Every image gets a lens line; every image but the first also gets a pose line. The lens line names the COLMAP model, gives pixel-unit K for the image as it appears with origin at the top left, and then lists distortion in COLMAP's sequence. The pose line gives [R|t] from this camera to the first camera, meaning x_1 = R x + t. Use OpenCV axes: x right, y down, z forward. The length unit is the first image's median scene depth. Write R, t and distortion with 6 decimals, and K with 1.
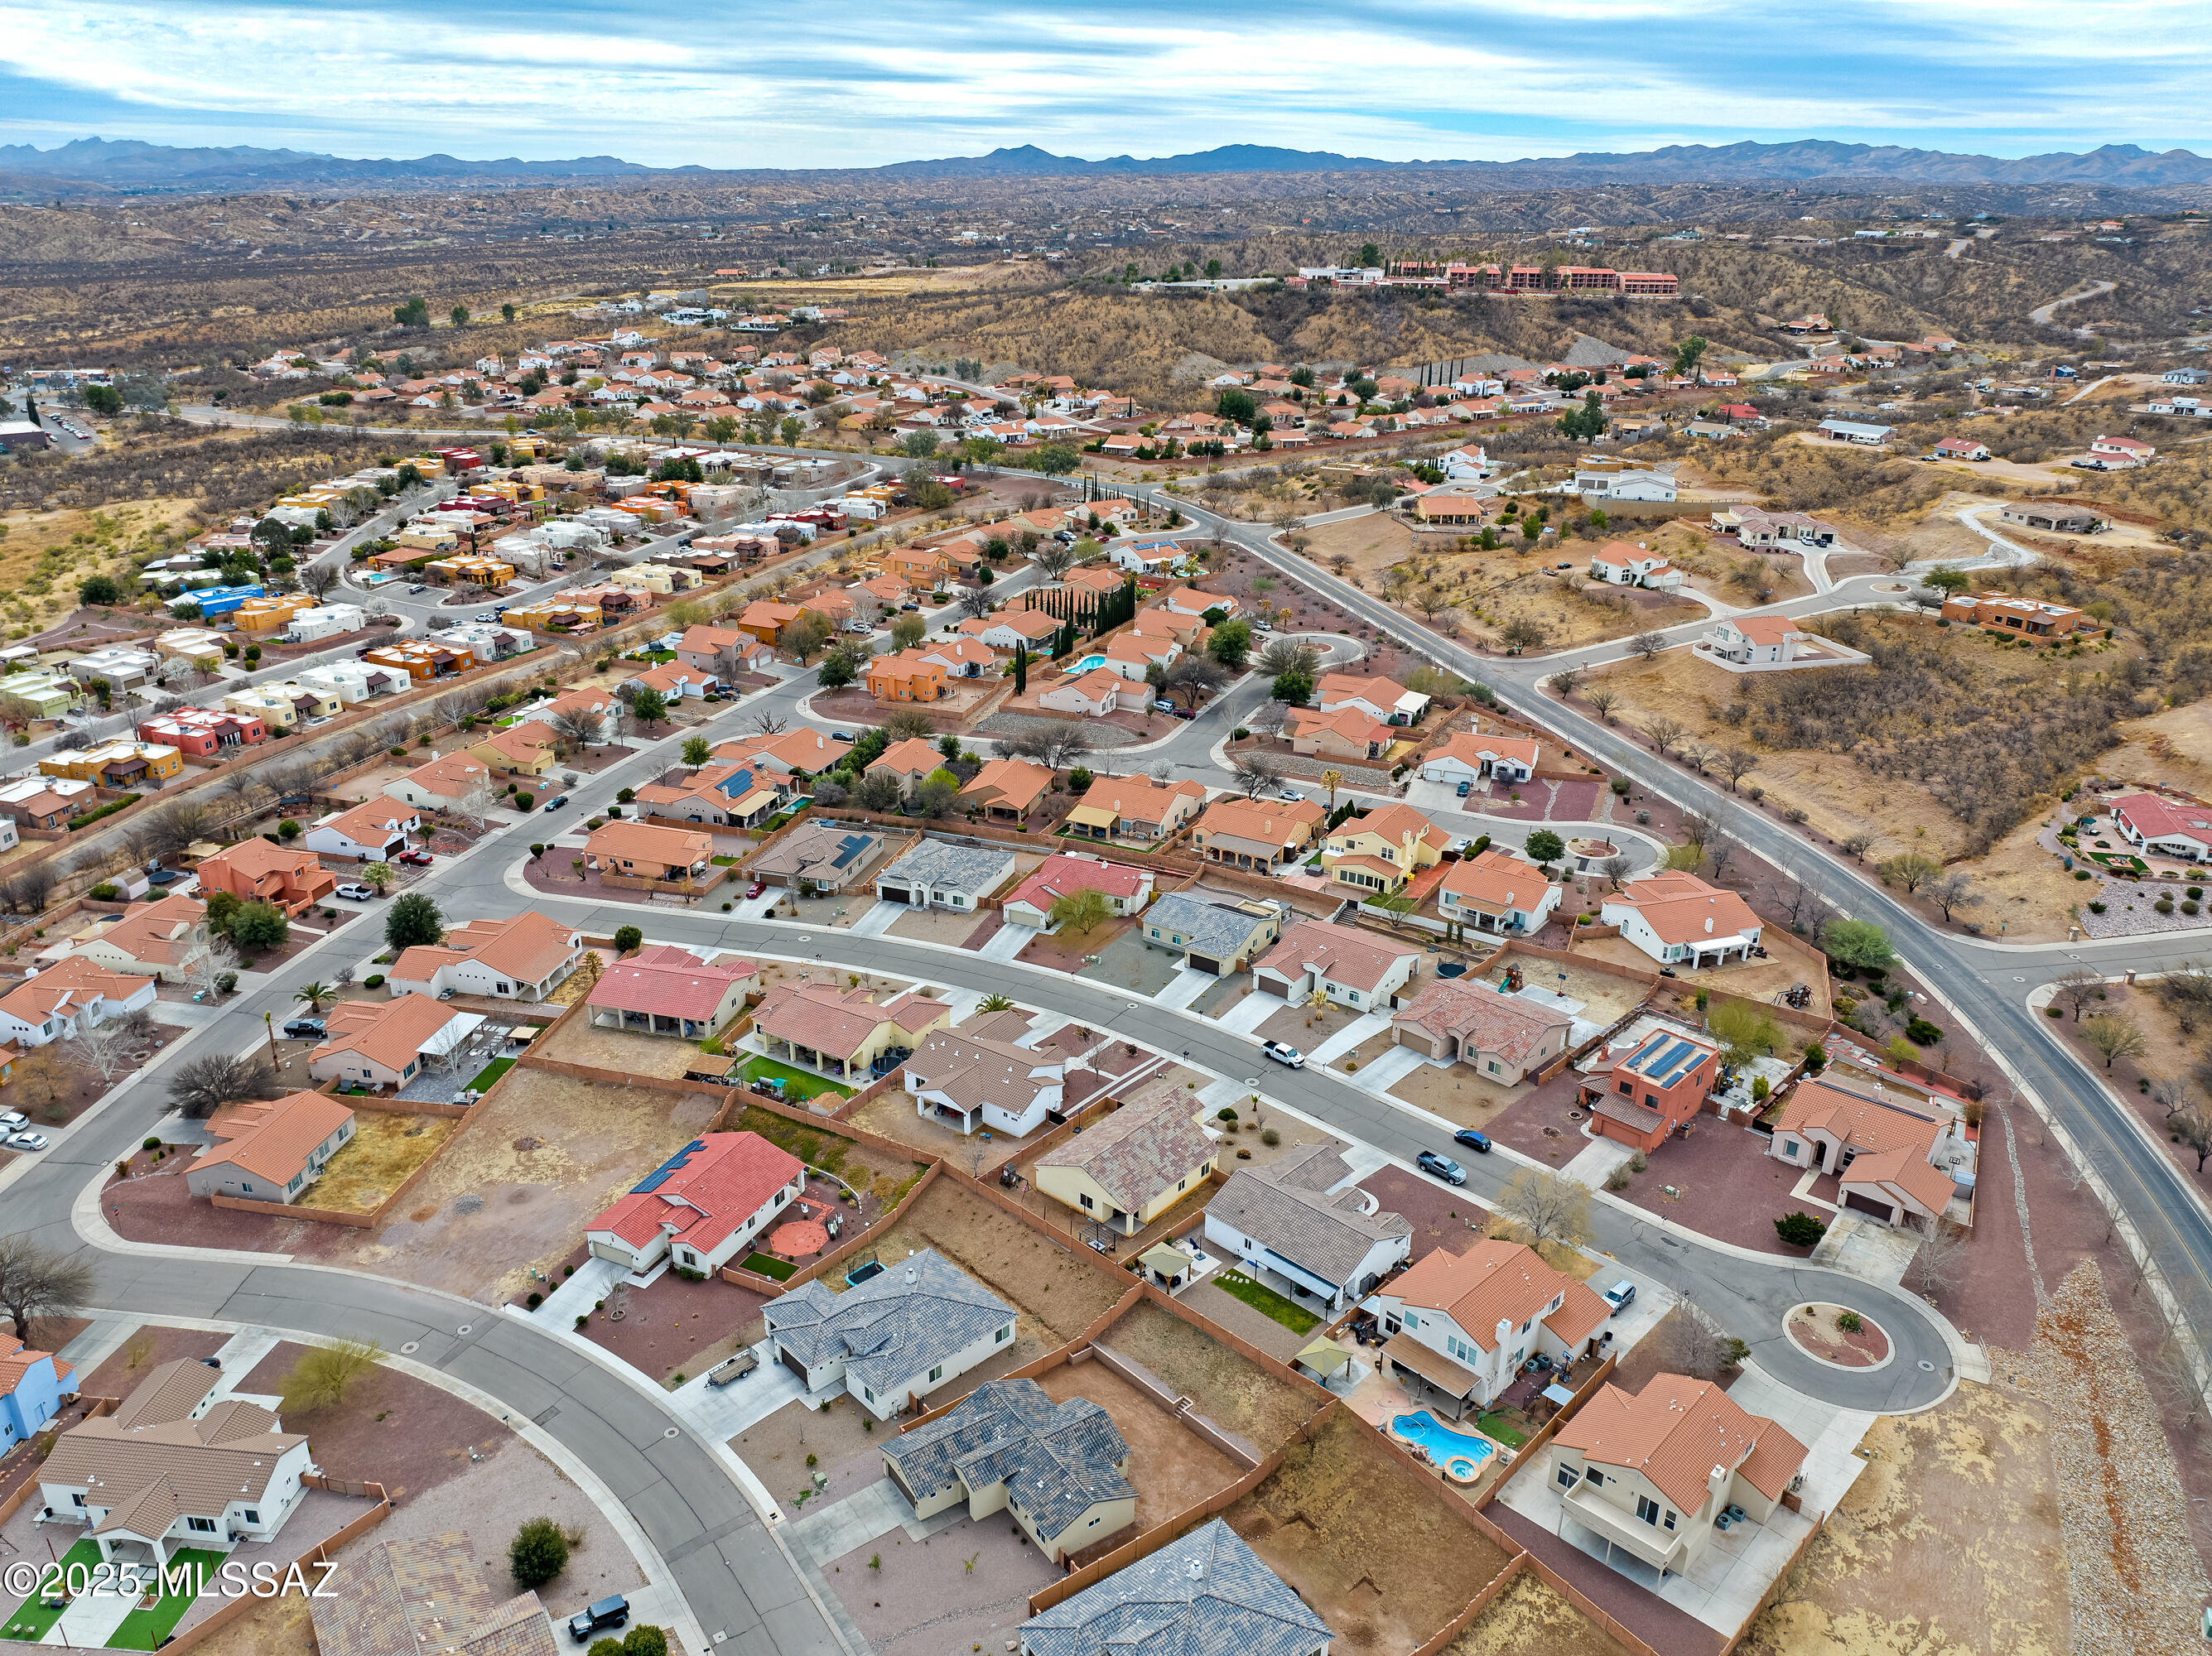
lens RADIAL K [[1593.4, 0, 1102.2], [0, 1593.4, 823.1], [0, 0, 1]] dist [-0.047187, 0.016866]
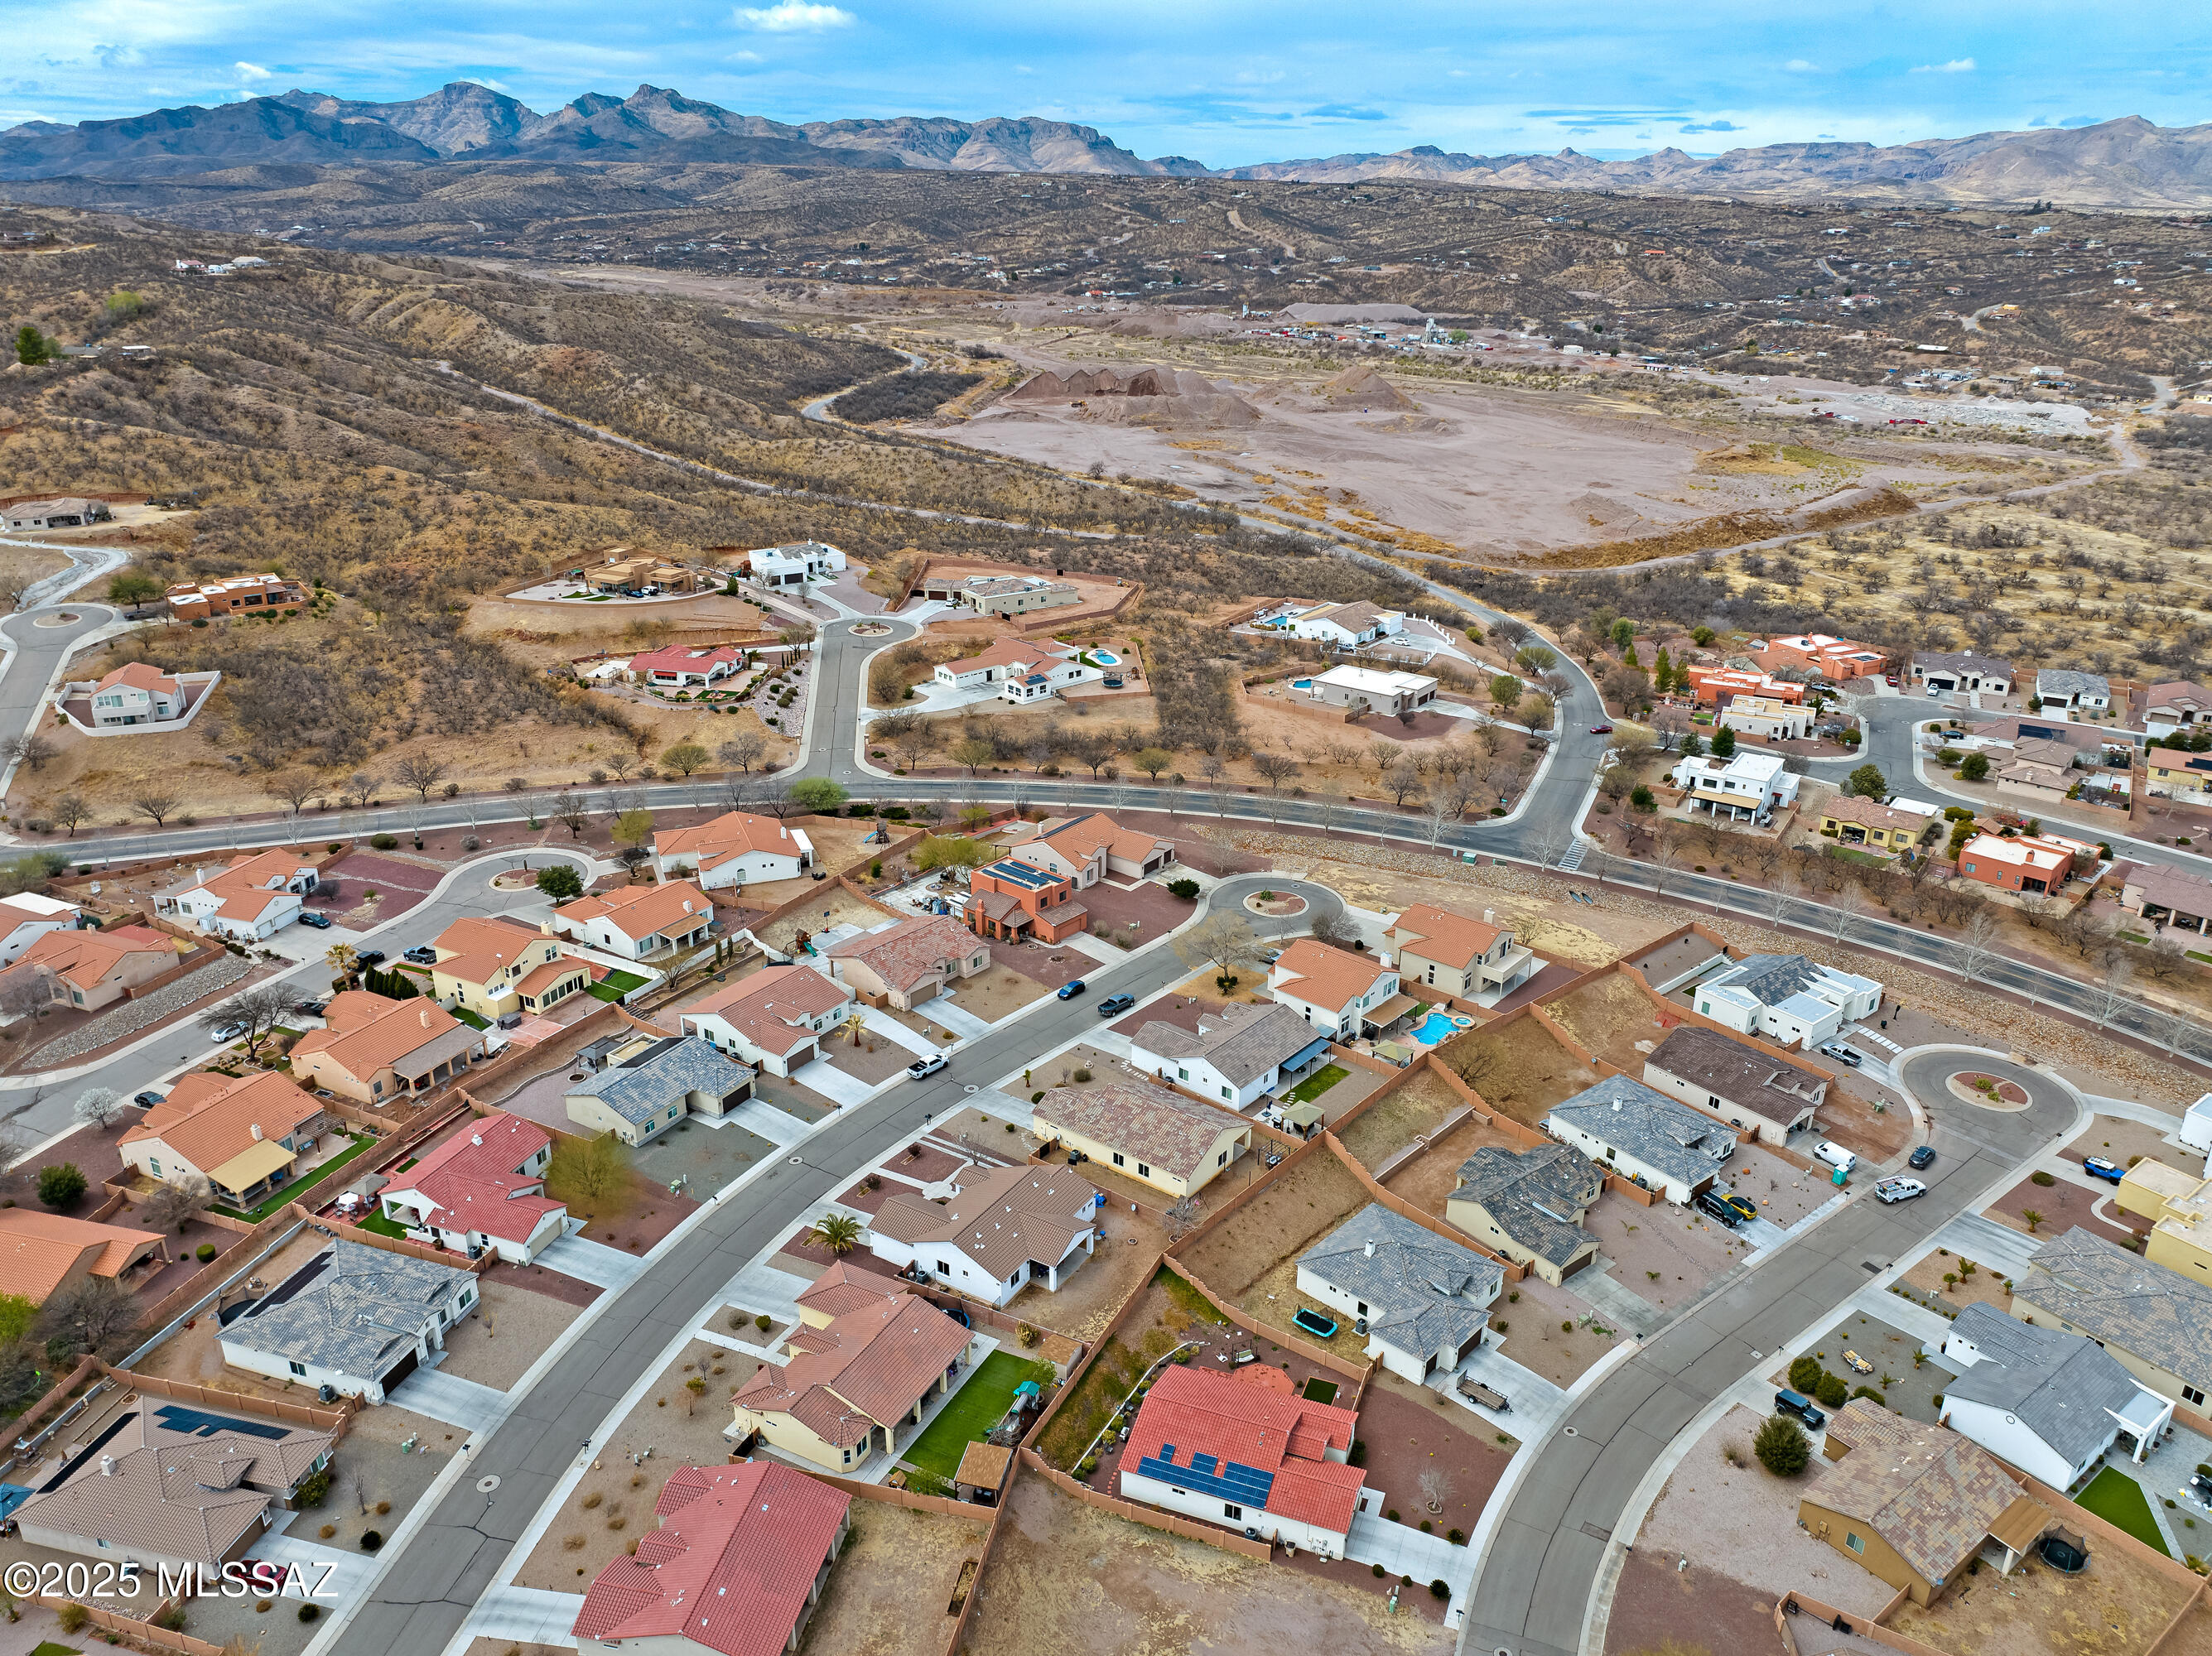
lens RADIAL K [[1593.4, 0, 1122.5], [0, 1593.4, 821.4], [0, 0, 1]] dist [-0.047187, 0.016866]
pose [[-0.070294, -0.379905, 0.922351, -0.711720], [0.358768, 0.853137, 0.378739, -0.300136], [-0.930776, 0.357533, 0.076327, 0.716844]]
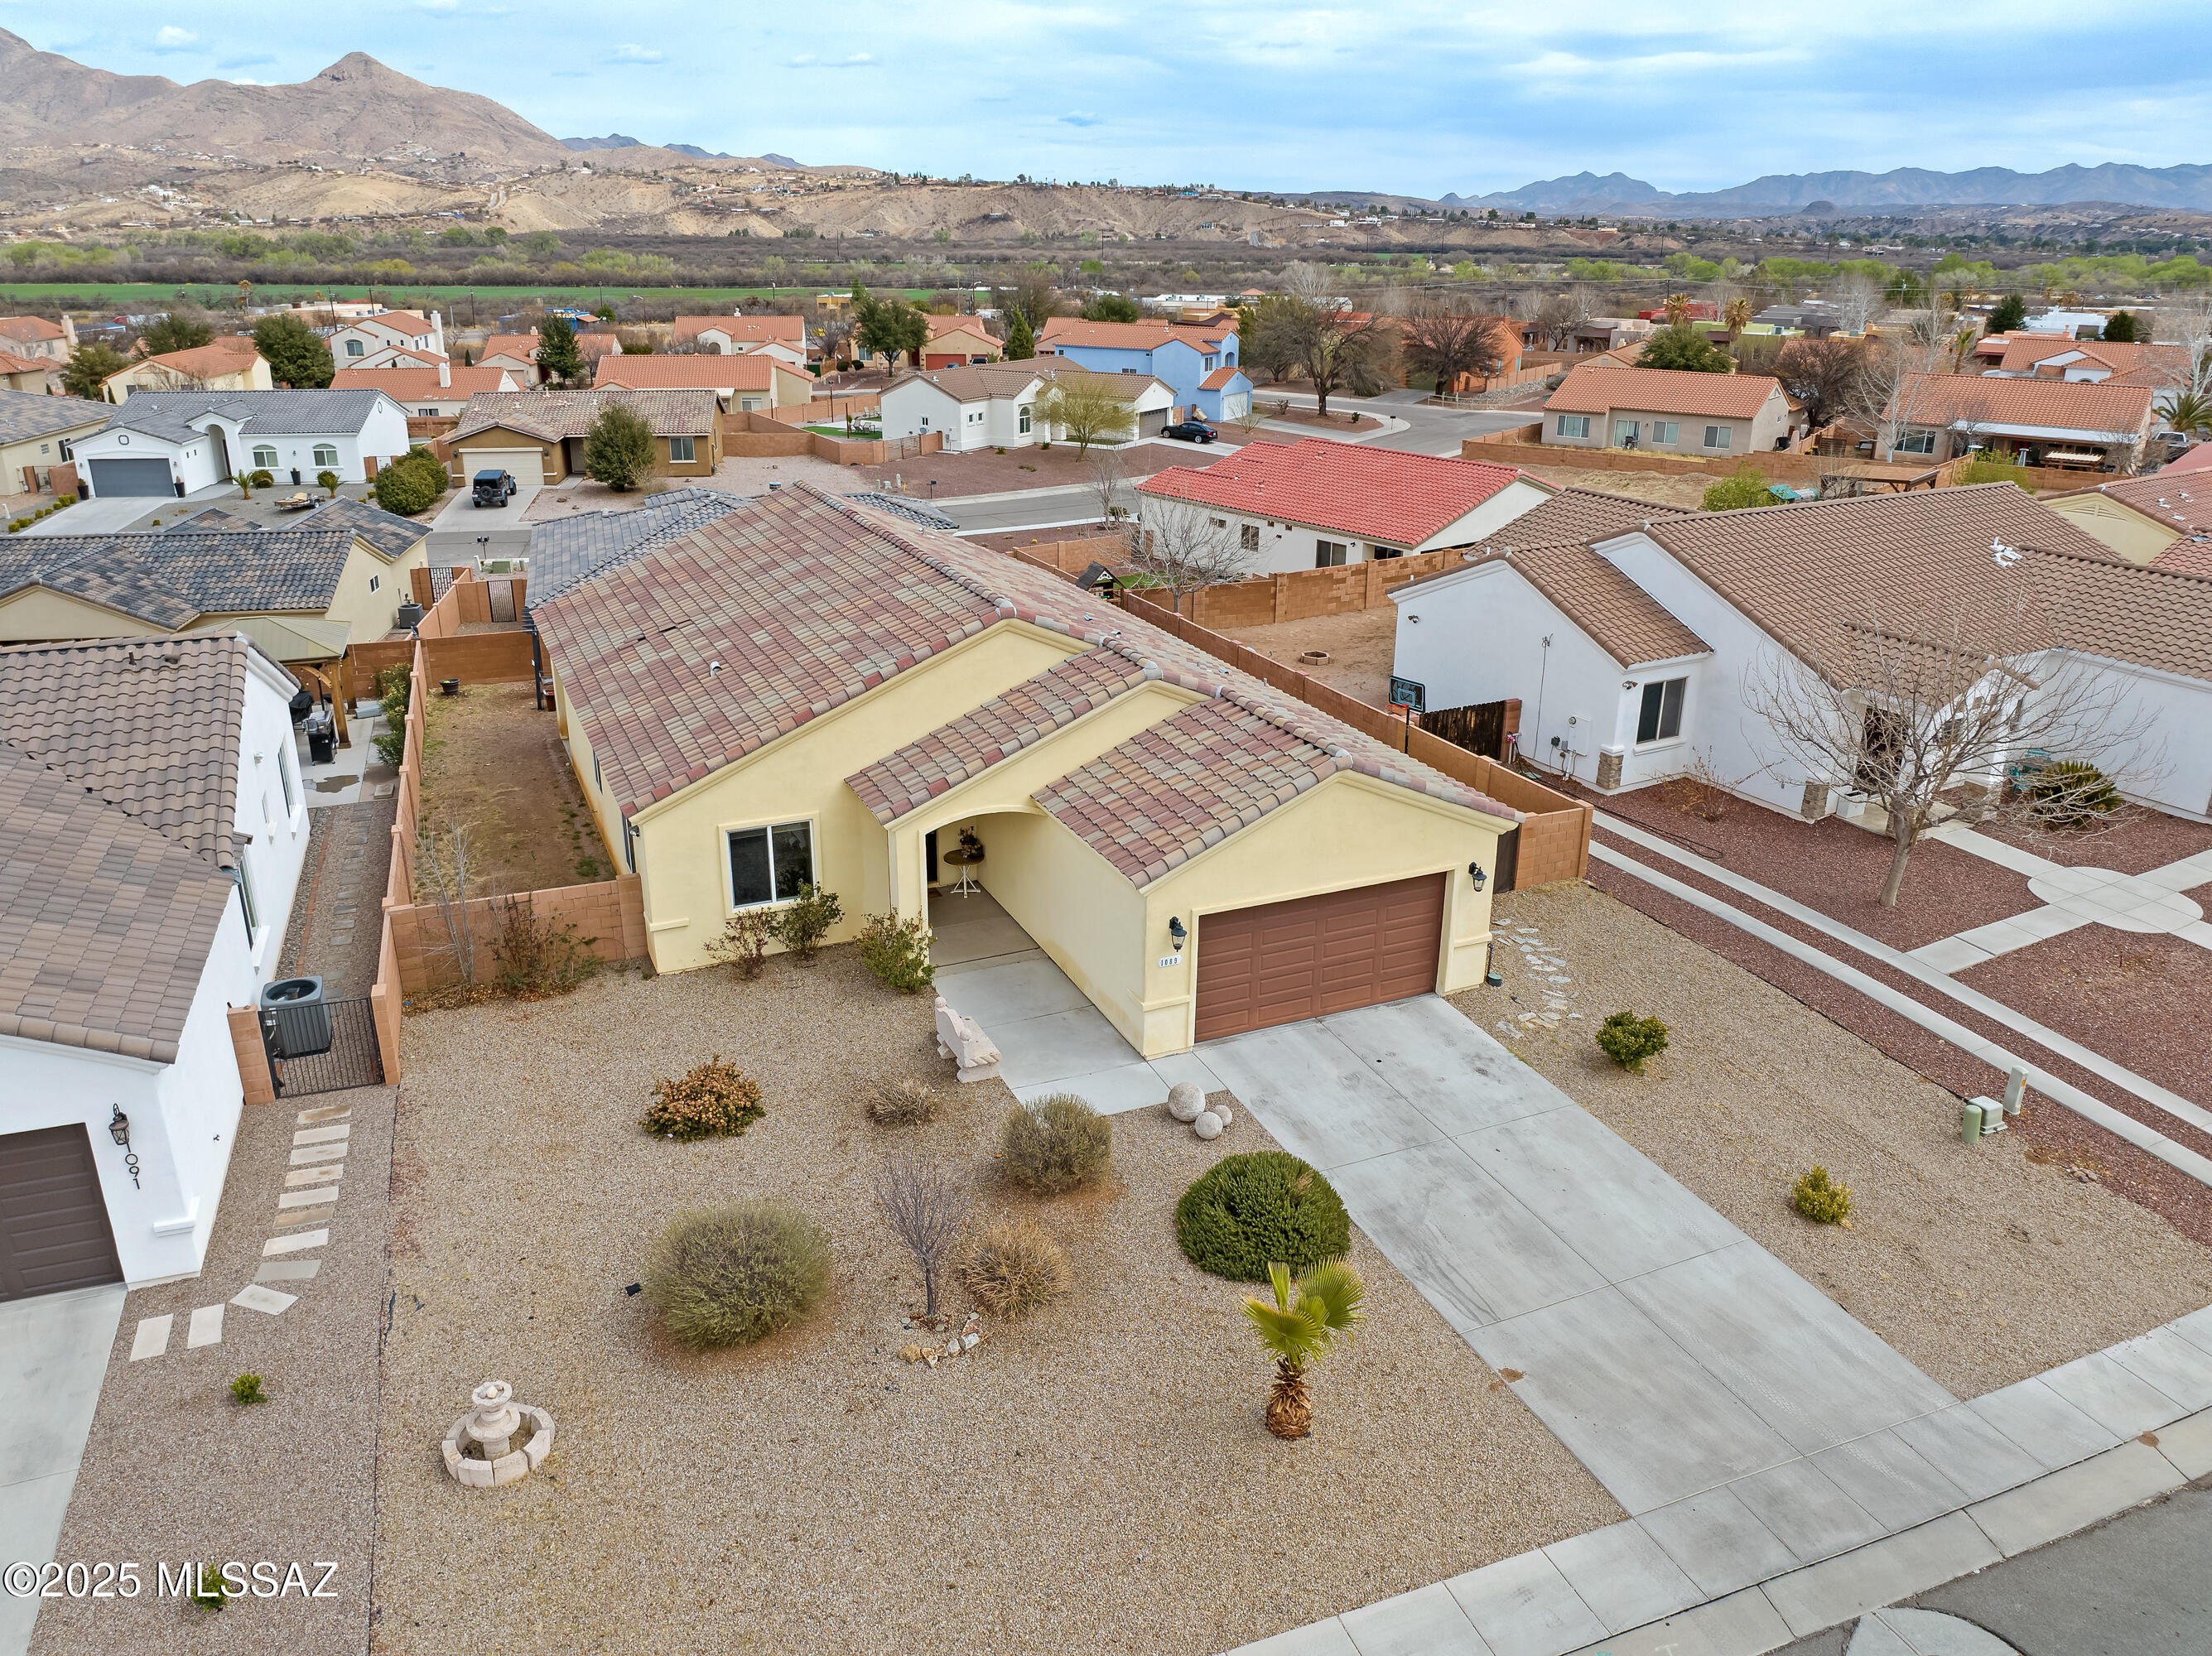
lens RADIAL K [[1593.4, 0, 1119.0], [0, 1593.4, 818.0], [0, 0, 1]] dist [-0.047187, 0.016866]
pose [[-0.426488, 0.304428, -0.851723, 0.152177], [-0.350259, 0.812600, 0.465832, 0.098229], [0.833922, 0.496996, -0.239936, 0.890078]]
